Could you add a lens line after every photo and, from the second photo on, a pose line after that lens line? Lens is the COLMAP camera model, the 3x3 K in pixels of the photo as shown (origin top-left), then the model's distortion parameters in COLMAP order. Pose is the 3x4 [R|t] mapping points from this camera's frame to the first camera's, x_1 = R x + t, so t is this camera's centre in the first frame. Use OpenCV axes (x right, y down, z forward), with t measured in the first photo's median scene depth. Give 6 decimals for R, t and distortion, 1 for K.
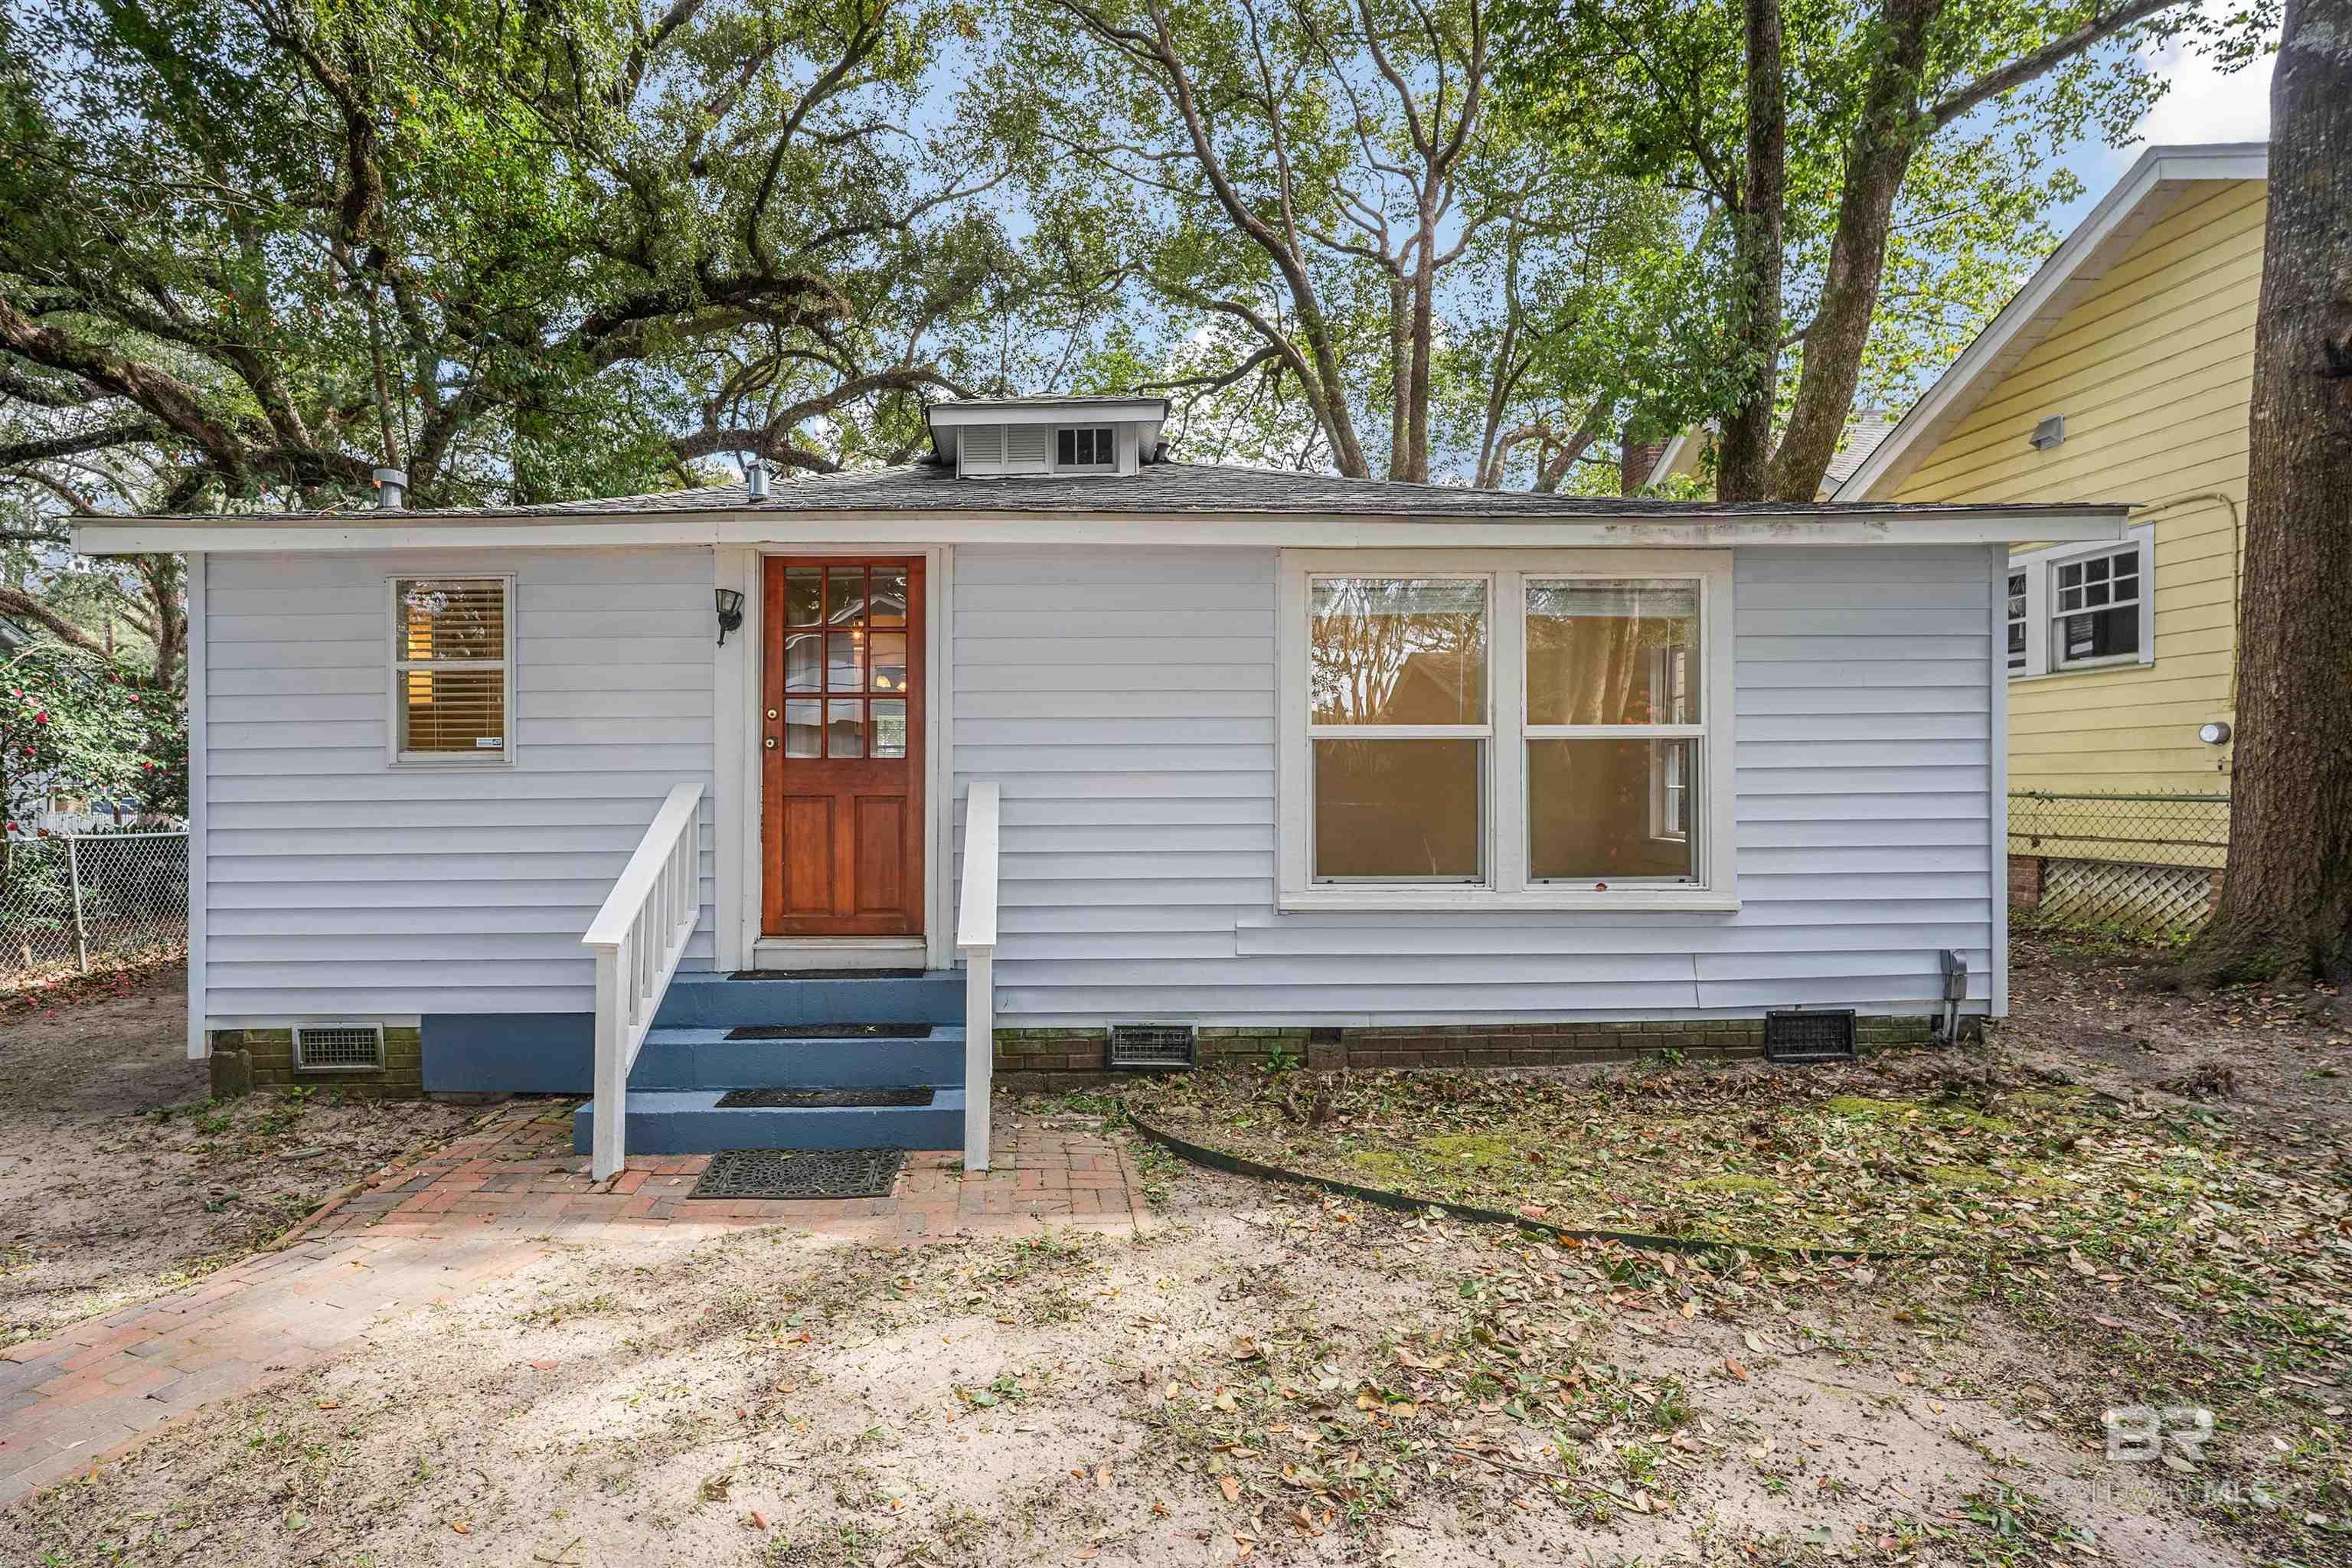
lens RADIAL K [[1144.7, 0, 1010.1], [0, 1144.7, 780.9], [0, 0, 1]] dist [-0.017937, -0.000117]
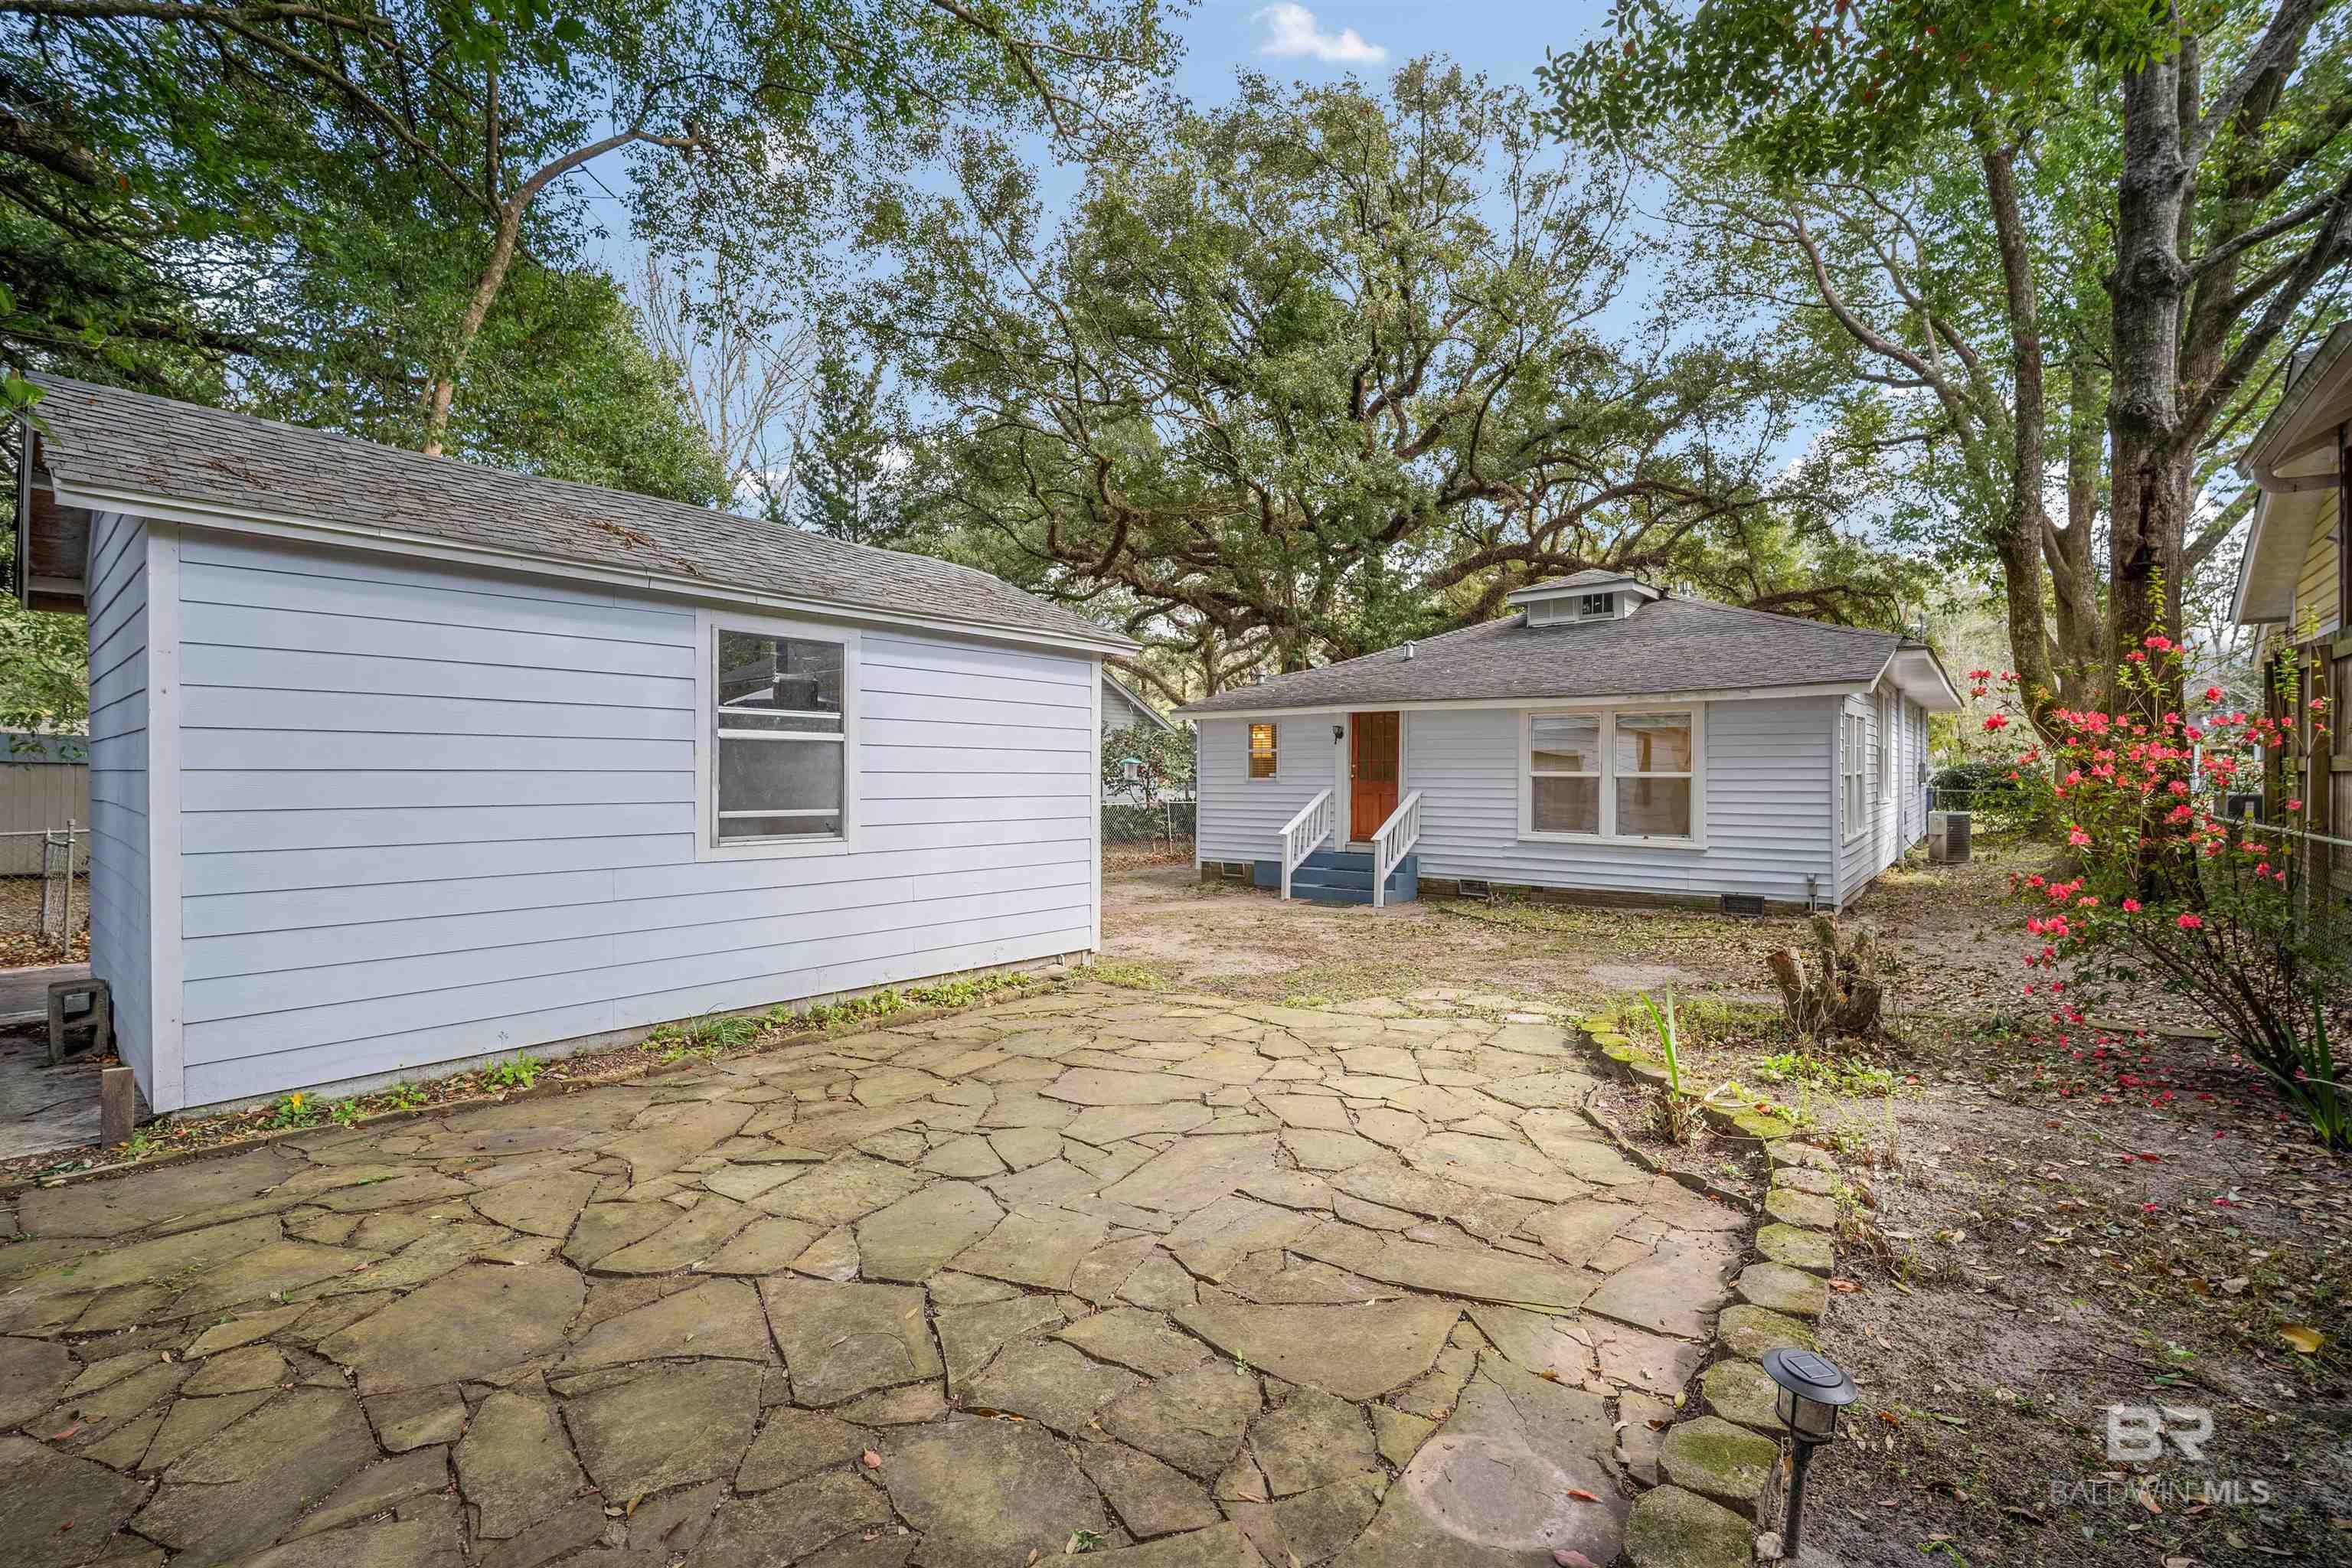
lens RADIAL K [[1029.1, 0, 1172.5], [0, 1029.1, 788.2], [0, 0, 1]] dist [-0.009761, 0.000103]
pose [[0.772447, 0.016158, -0.634874, 1.128515], [-0.001471, 0.999719, 0.023654, -0.064810], [0.635077, -0.017337, 0.772254, -1.359758]]
